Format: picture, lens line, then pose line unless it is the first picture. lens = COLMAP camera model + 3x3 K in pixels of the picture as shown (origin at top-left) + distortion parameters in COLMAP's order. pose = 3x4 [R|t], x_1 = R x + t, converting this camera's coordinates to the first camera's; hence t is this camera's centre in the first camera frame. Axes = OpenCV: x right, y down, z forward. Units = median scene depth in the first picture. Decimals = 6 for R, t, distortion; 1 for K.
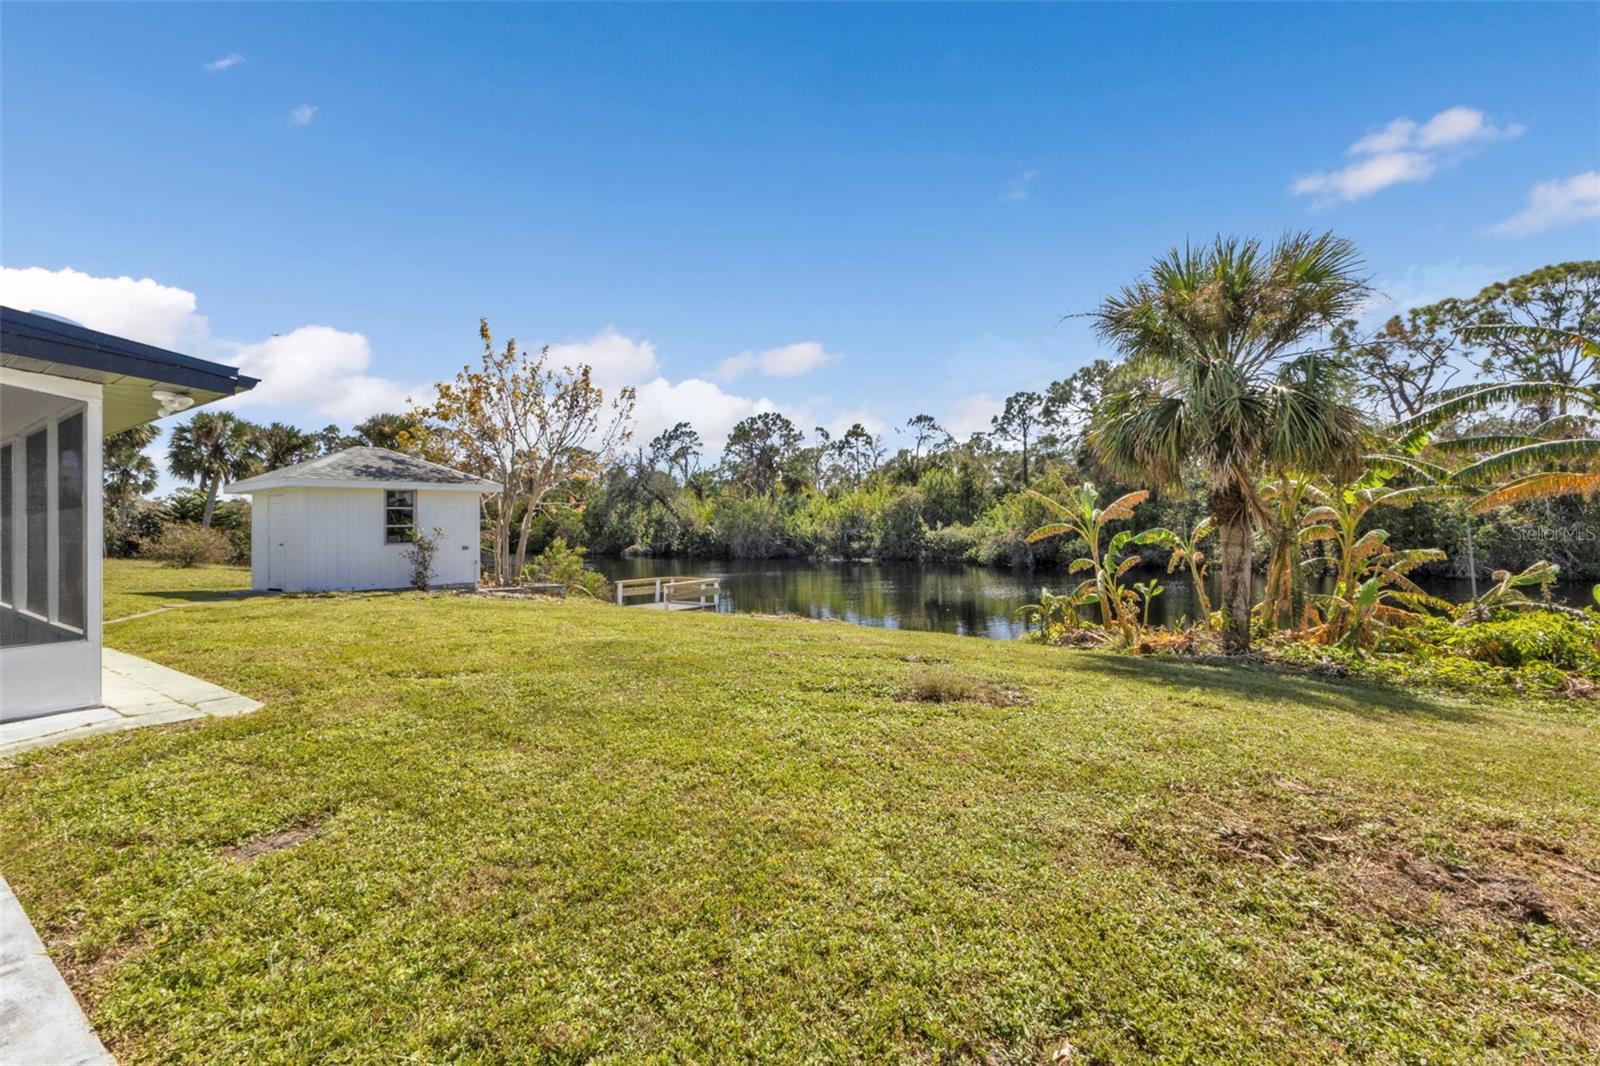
lens RADIAL K [[726.6, 0, 807.5], [0, 726.6, 525.7], [0, 0, 1]] dist [0.001044, -0.000246]
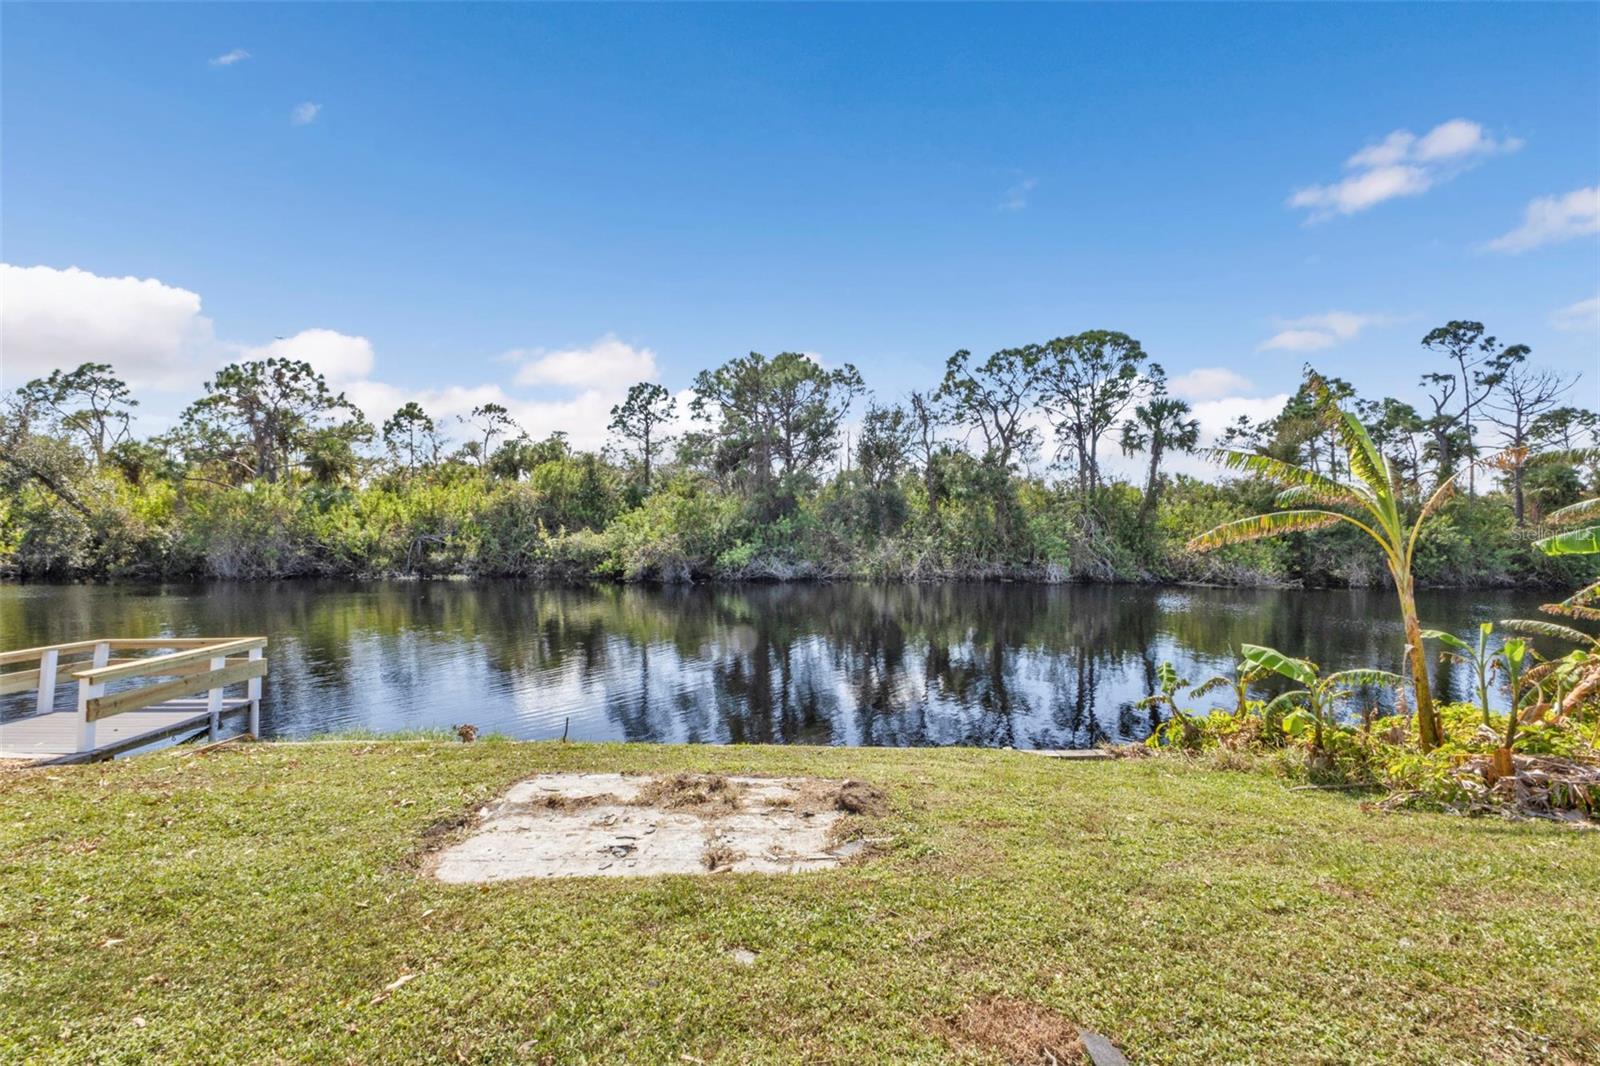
lens RADIAL K [[686.0, 0, 800.0], [0, 686.0, 533.0], [0, 0, 1]] dist [0.001592, -0.000081]
pose [[0.802031, 0.016466, 0.597055, -0.046485], [-0.011846, 0.999862, -0.011663, 0.005827], [-0.597165, 0.002282, 0.802116, 0.209472]]
